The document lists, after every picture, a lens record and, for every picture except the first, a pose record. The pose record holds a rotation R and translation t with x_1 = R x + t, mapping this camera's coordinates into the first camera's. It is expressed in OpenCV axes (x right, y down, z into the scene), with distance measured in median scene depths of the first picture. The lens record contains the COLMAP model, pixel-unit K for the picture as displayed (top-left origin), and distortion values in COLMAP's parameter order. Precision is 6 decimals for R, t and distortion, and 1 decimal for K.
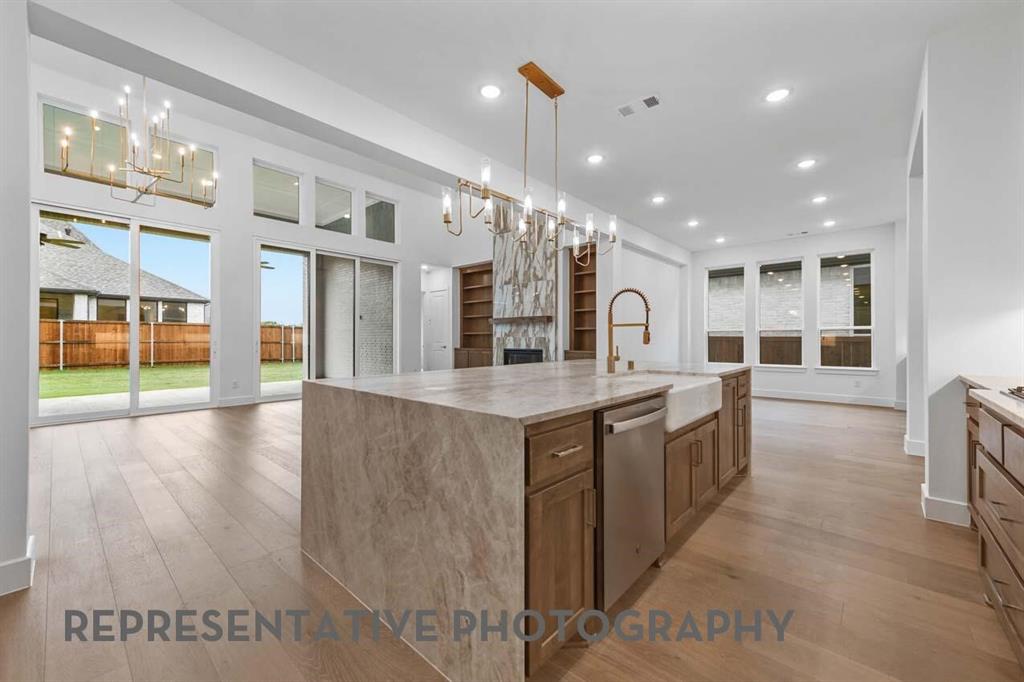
lens RADIAL K [[405.1, 0, 515.3], [0, 405.1, 338.6], [0, 0, 1]] dist [0.003272, 0.000330]
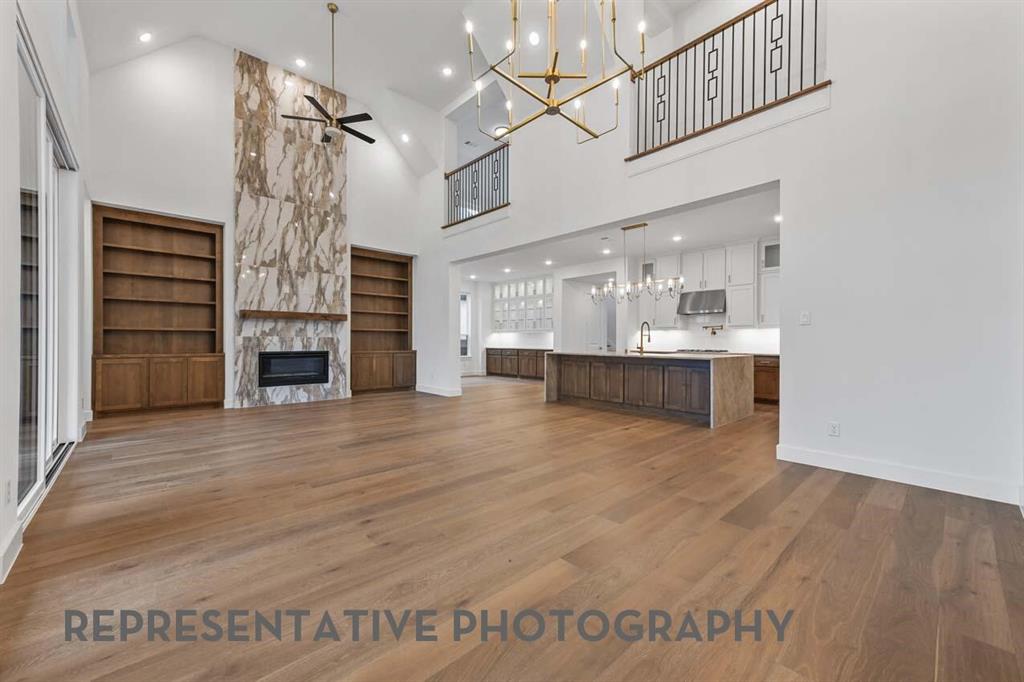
lens RADIAL K [[402.2, 0, 514.1], [0, 402.2, 342.1], [0, 0, 1]] dist [0.011708, 0.000139]
pose [[0.096375, -0.000762, 0.995345, -0.692851], [-0.004490, 0.999989, 0.001201, 0.003524], [-0.995335, -0.004585, 0.096371, 0.451079]]
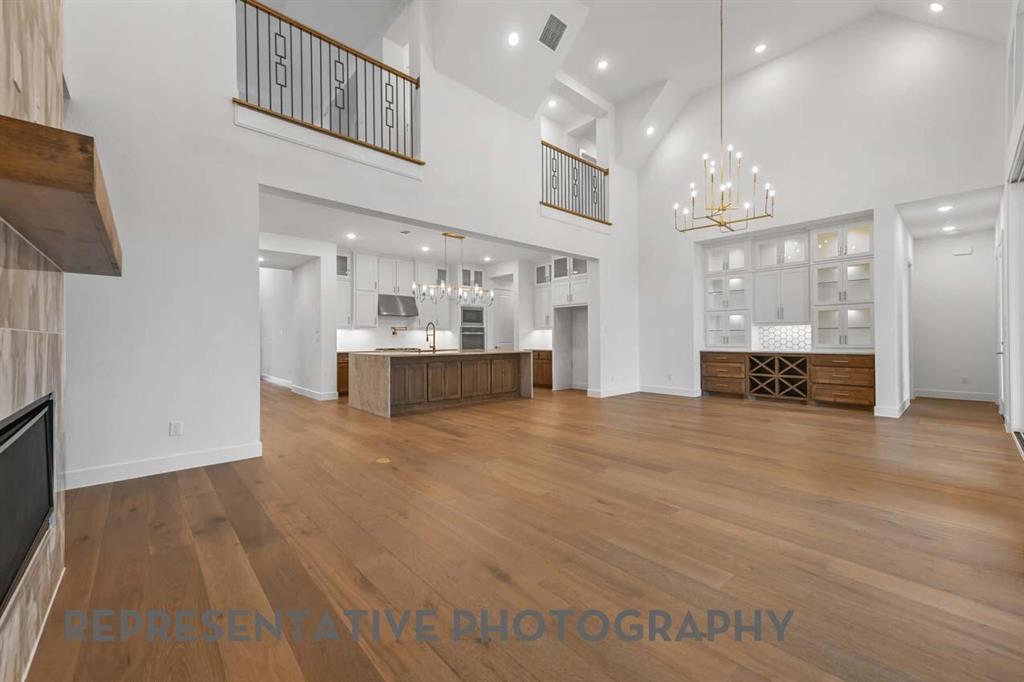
lens RADIAL K [[394.6, 0, 503.5], [0, 394.6, 339.5], [0, 0, 1]] dist [0.000477, 0.000181]
pose [[-0.992469, 0.005843, 0.122354, -0.160442], [0.005642, 0.999982, -0.001983, 0.001512], [-0.122363, -0.001278, -0.992485, 1.047165]]
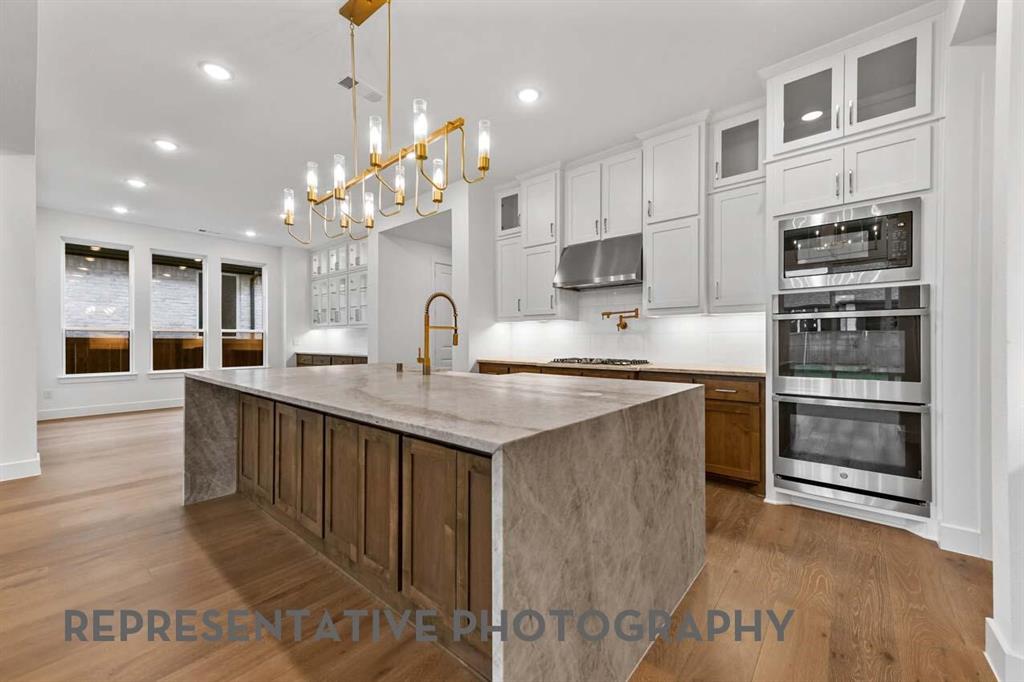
lens RADIAL K [[406.3, 0, 509.1], [0, 406.3, 334.8], [0, 0, 1]] dist [0.011632, -0.000239]
pose [[-0.016064, 0.015939, 0.999744, -0.222124], [-0.001062, 0.999872, -0.015959, 0.000452], [-0.999870, -0.001318, -0.016045, 0.236691]]
